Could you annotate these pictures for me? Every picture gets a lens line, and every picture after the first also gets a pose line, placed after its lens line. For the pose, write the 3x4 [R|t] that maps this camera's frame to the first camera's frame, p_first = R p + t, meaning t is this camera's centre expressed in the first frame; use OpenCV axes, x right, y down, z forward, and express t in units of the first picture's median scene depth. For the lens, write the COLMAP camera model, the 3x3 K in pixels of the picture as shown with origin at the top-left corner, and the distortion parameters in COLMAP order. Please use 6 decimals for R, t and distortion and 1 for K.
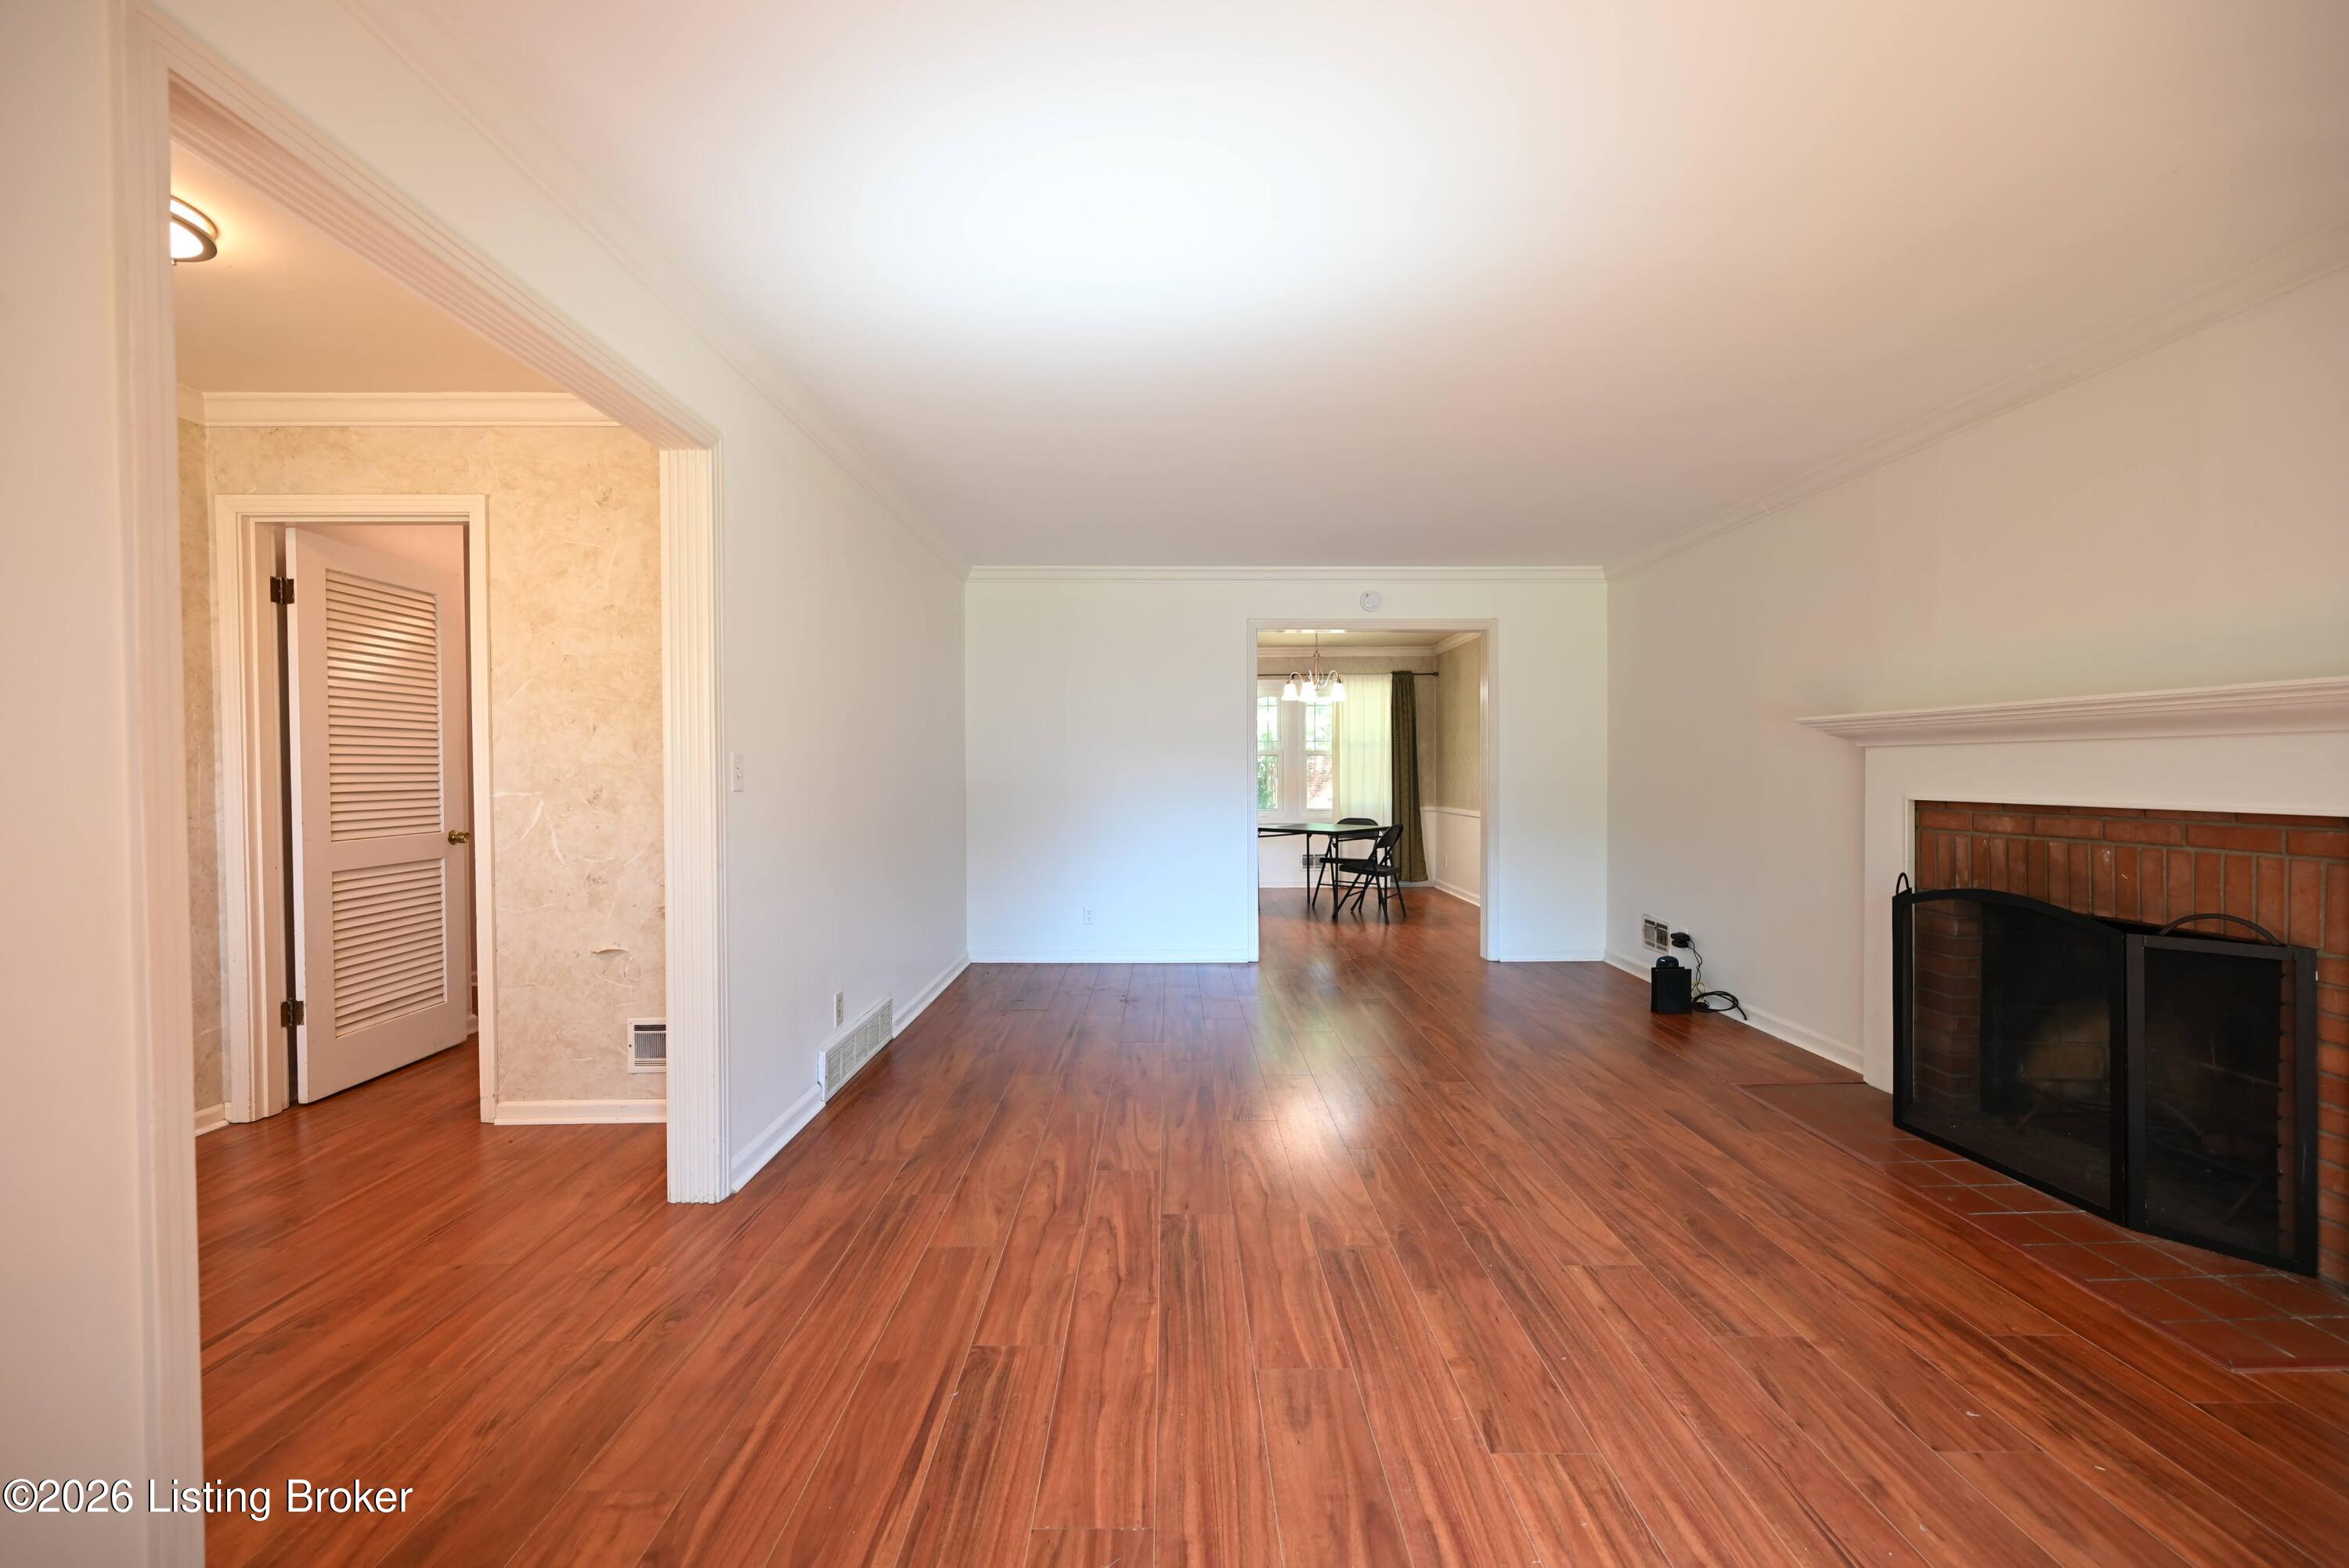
lens RADIAL K [[915.8, 0, 1172.4], [0, 915.8, 782.9], [0, 0, 1]] dist [-0.000650, 0.000227]
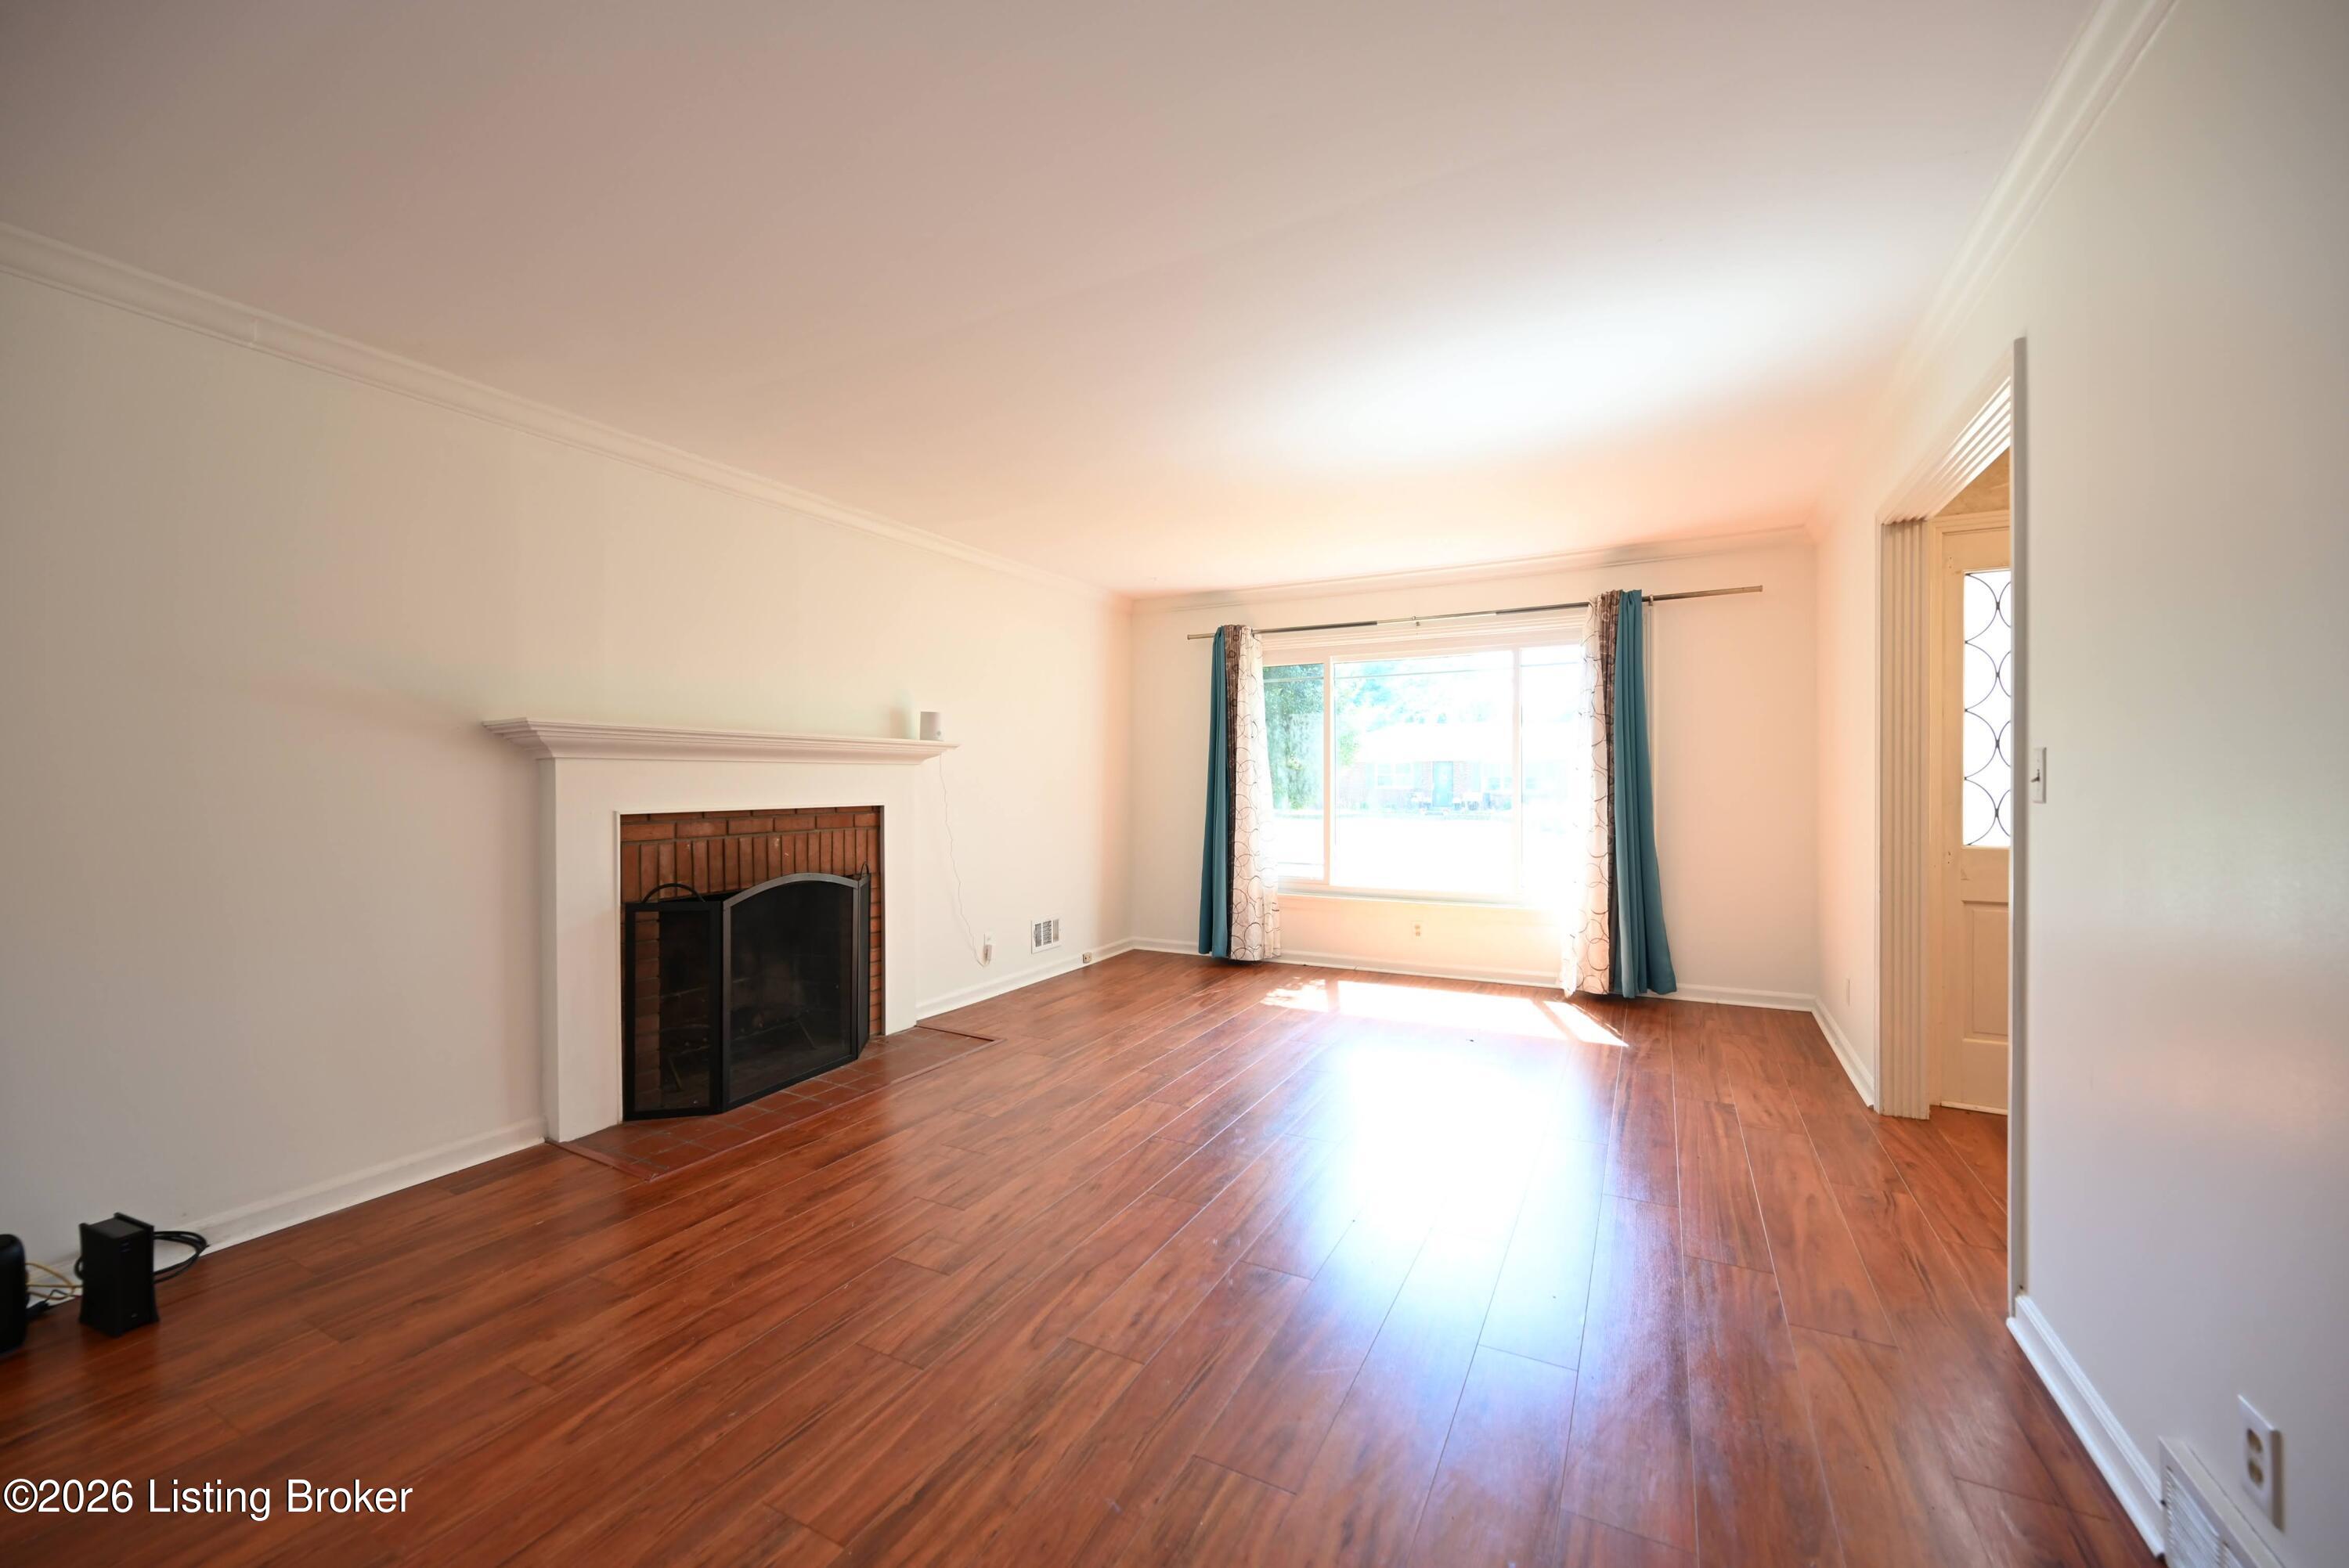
lens RADIAL K [[915.8, 0, 1168.2], [0, 915.8, 780.2], [0, 0, 1]] dist [-0.000650, 0.000227]
pose [[-0.880023, 0.008161, 0.474861, -0.227579], [0.013894, 0.999867, 0.008563, -0.024139], [-0.474728, 0.014133, -0.880019, 2.019123]]
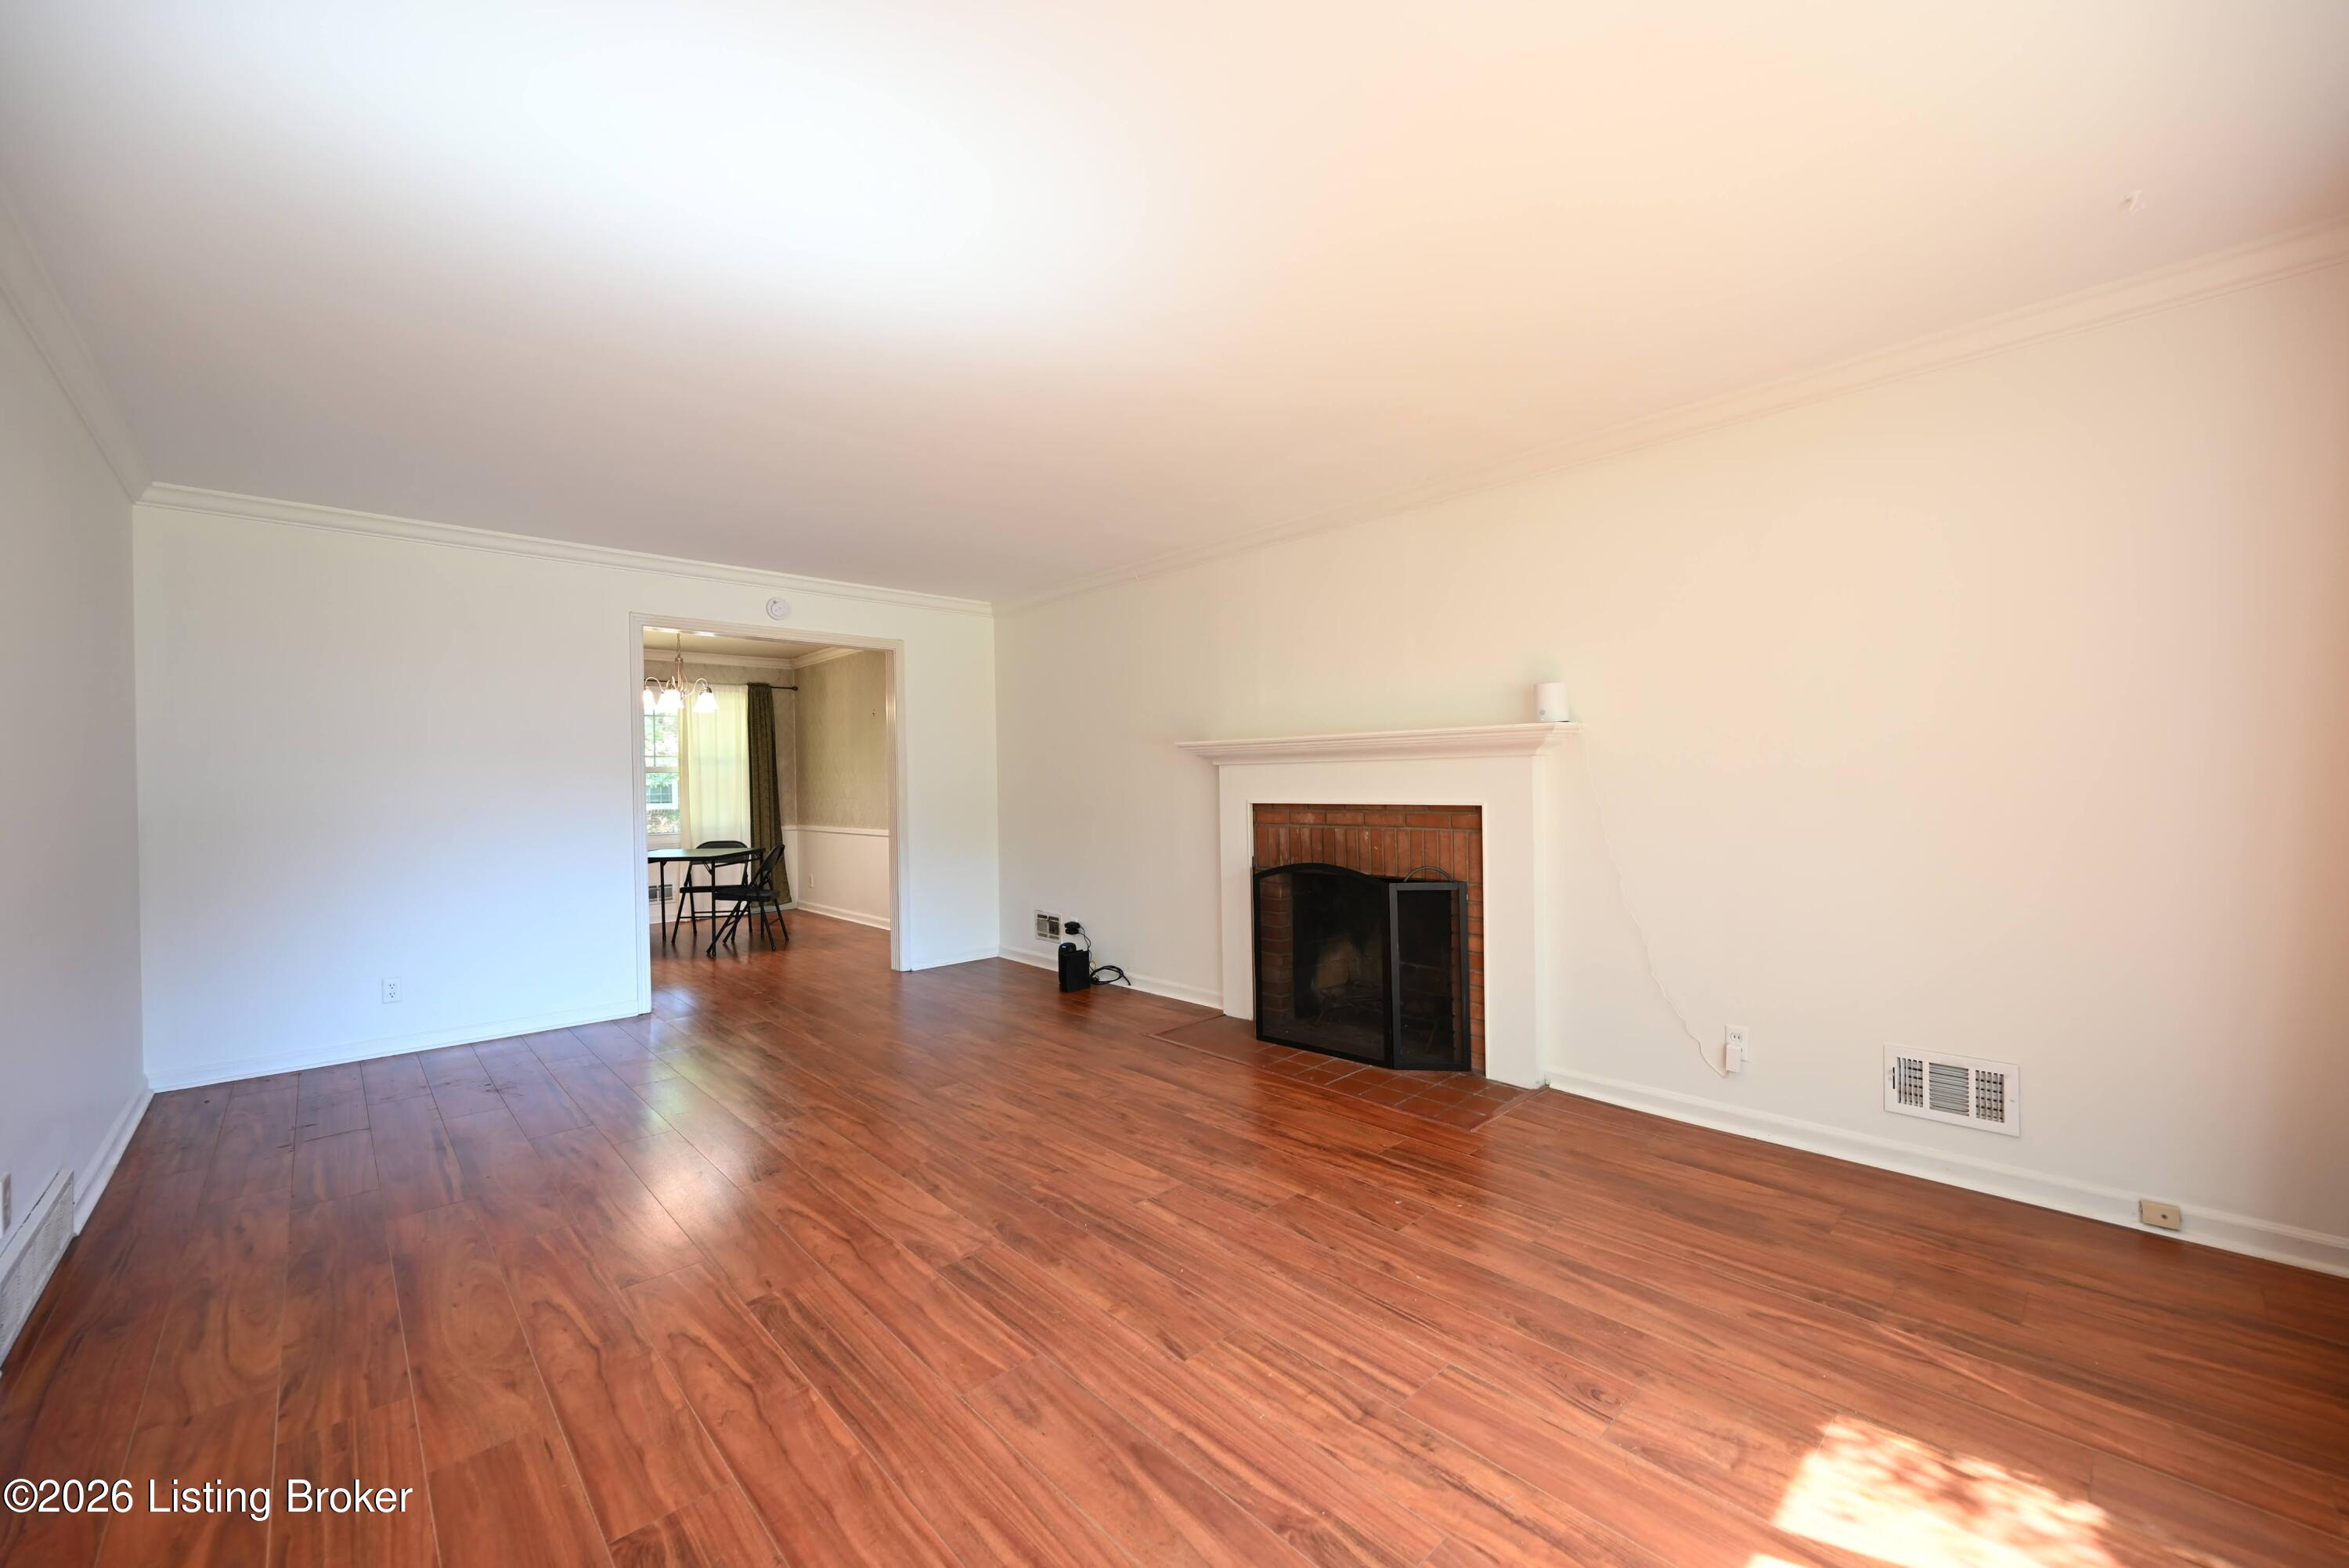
lens RADIAL K [[915.8, 0, 1169.6], [0, 915.8, 781.6], [0, 0, 1]] dist [-0.000650, 0.000227]
pose [[0.734097, -0.007232, 0.679006, -0.288619], [0.021126, 0.999702, -0.012192, -0.000182], [-0.678715, 0.023294, 0.734032, 0.081129]]
